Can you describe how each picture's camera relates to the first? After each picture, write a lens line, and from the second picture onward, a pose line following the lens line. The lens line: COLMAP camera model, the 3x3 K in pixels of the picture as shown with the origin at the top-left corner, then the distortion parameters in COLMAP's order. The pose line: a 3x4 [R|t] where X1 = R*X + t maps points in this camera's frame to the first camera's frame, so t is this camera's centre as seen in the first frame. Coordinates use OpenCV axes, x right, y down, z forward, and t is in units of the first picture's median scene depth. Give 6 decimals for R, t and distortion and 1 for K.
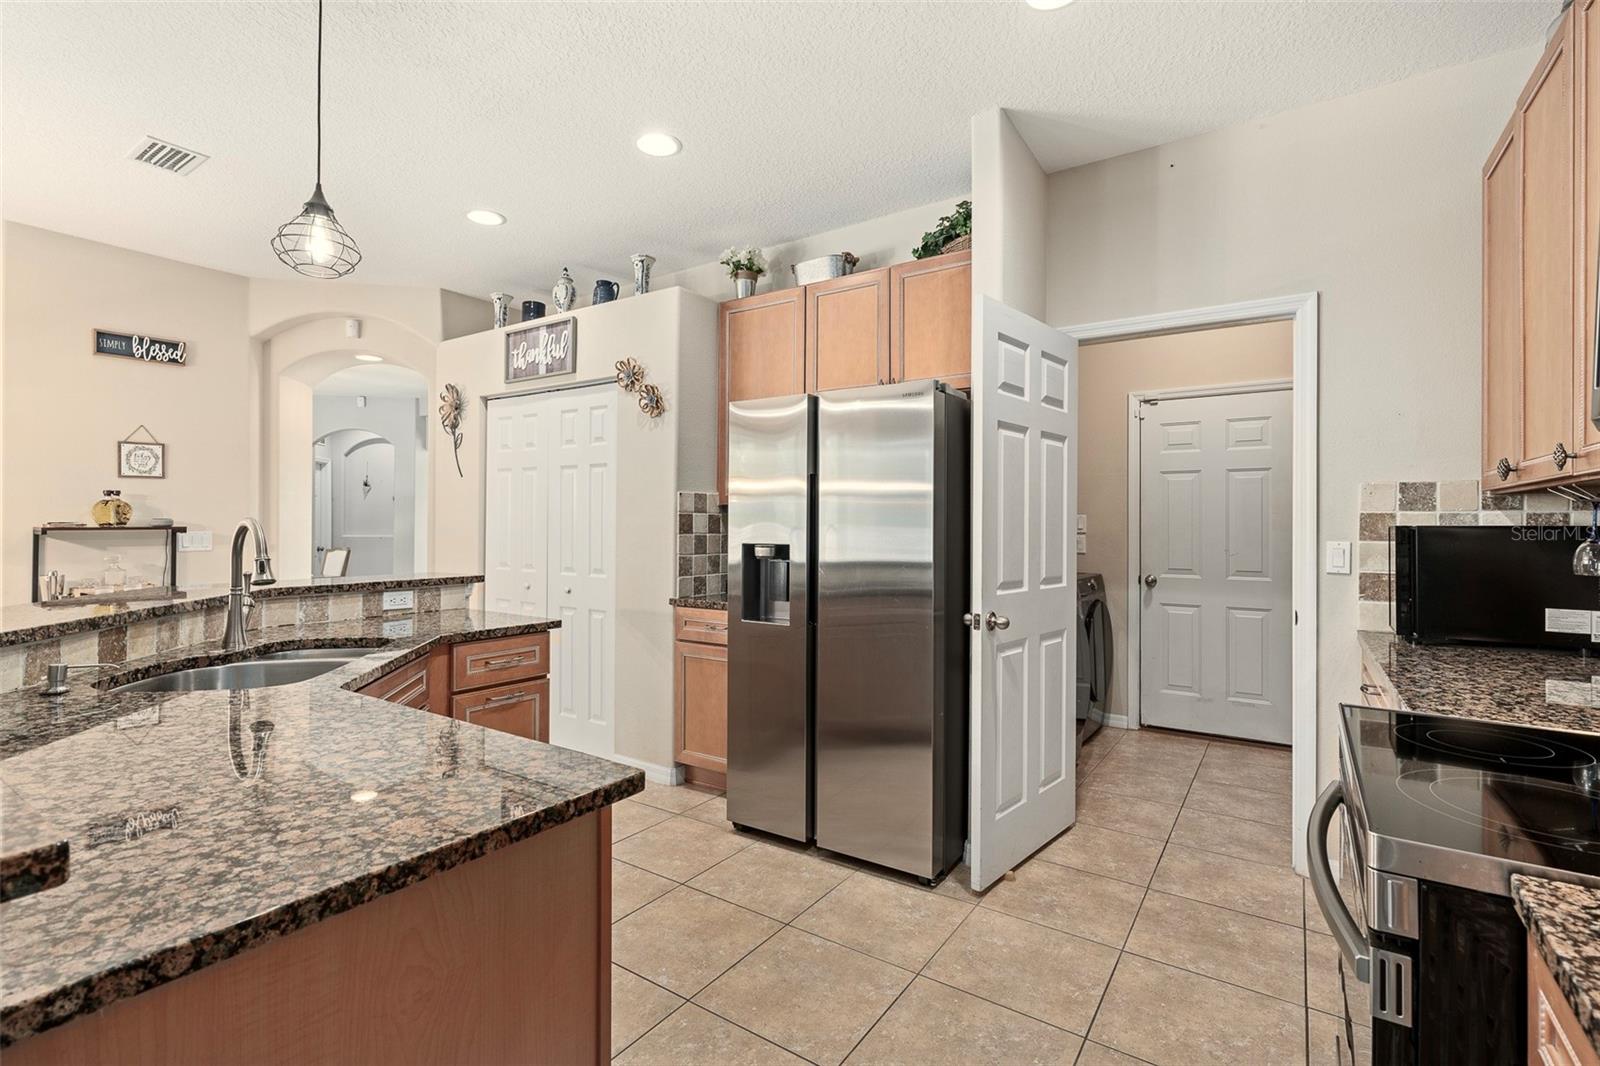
lens RADIAL K [[728.9, 0, 799.2], [0, 728.9, 519.6], [0, 0, 1]] dist [-0.007329, 0.001773]
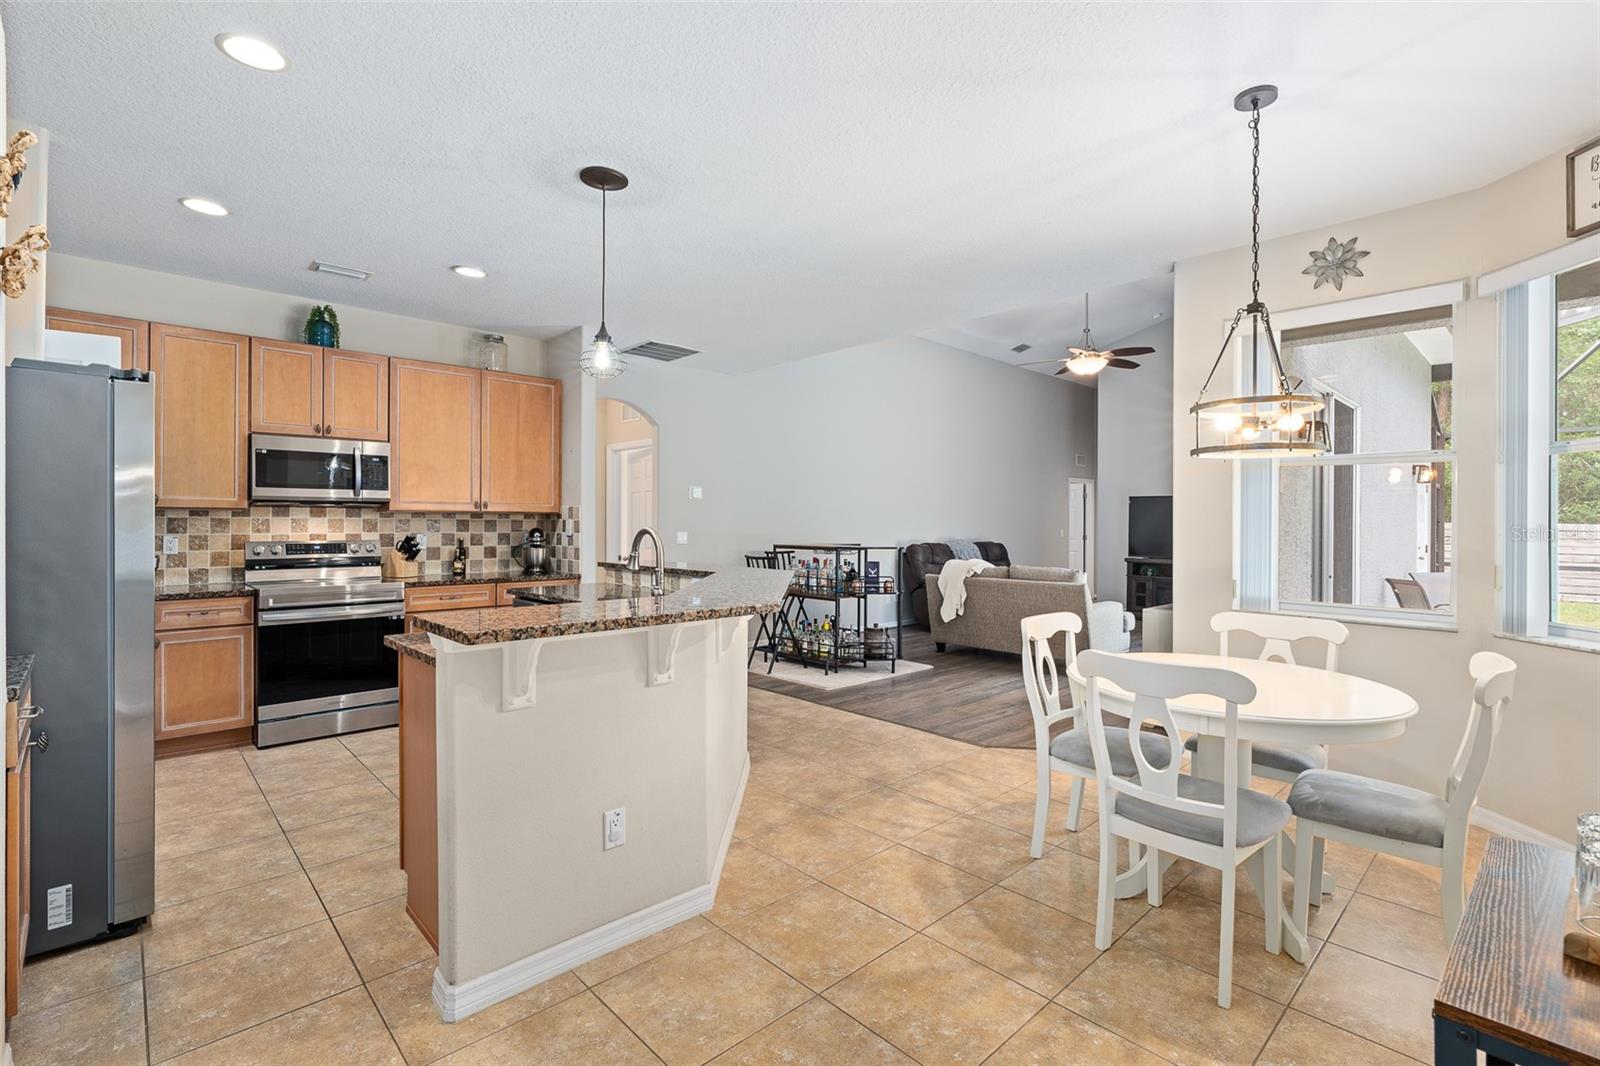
lens RADIAL K [[728.9, 0, 802.7], [0, 728.9, 522.7], [0, 0, 1]] dist [-0.007329, 0.001773]
pose [[-0.977234, -0.006557, 0.212062, -0.748520], [-0.007859, 0.999955, -0.005296, -0.002586], [-0.212018, -0.006842, -0.977242, 1.291212]]
